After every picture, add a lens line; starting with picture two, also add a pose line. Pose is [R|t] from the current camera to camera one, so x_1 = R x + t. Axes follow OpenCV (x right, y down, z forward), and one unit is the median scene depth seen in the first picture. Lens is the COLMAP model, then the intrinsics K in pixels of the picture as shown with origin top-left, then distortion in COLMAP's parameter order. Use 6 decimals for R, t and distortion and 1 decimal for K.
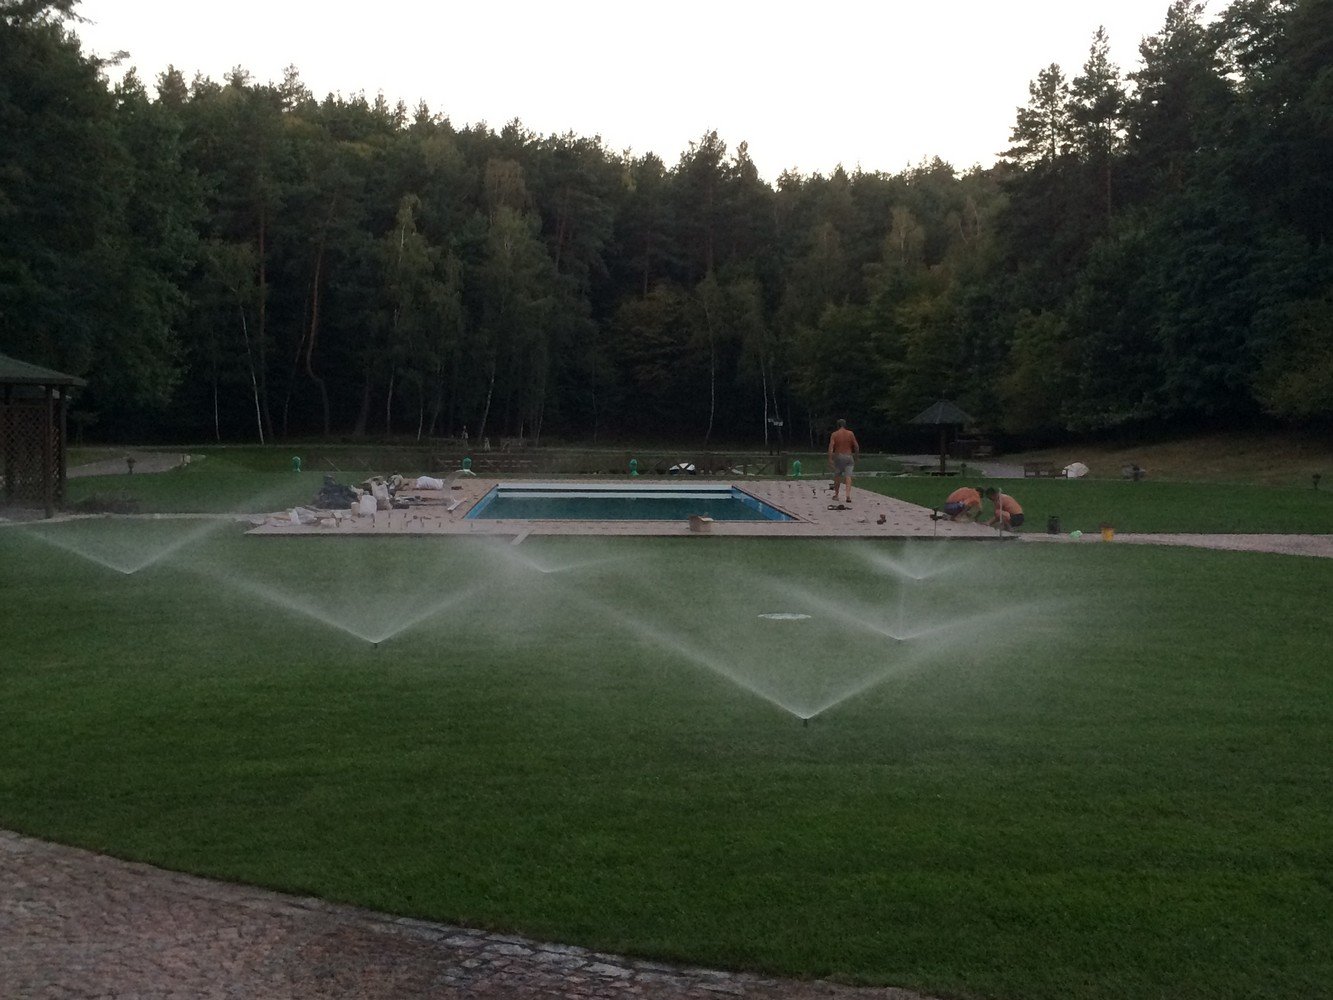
lens RADIAL K [[1569.4, 0, 666.5], [0, 1569.4, 500.0], [0, 0, 1]] dist [0.030409, 0.058619]
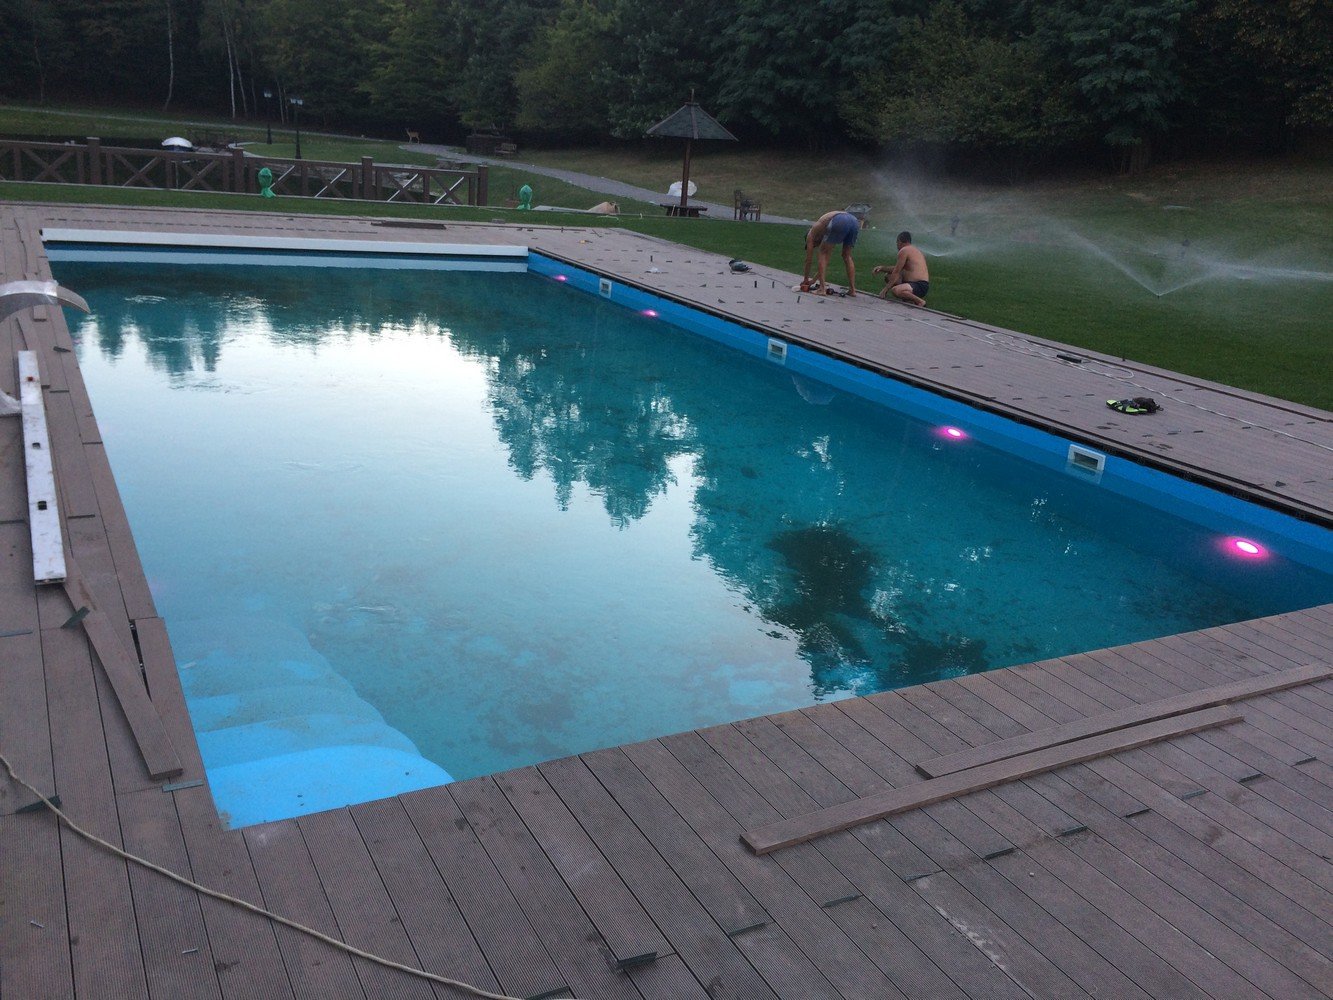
lens RADIAL K [[1142.9, 0, 666.5], [0, 1142.9, 500.0], [0, 0, 1]] dist [0.086571, -0.136941]
pose [[0.897782, -0.067807, 0.435189, -0.036159], [-0.054651, 0.963292, 0.262835, -0.012221], [-0.437036, -0.259752, 0.861120, 0.232719]]
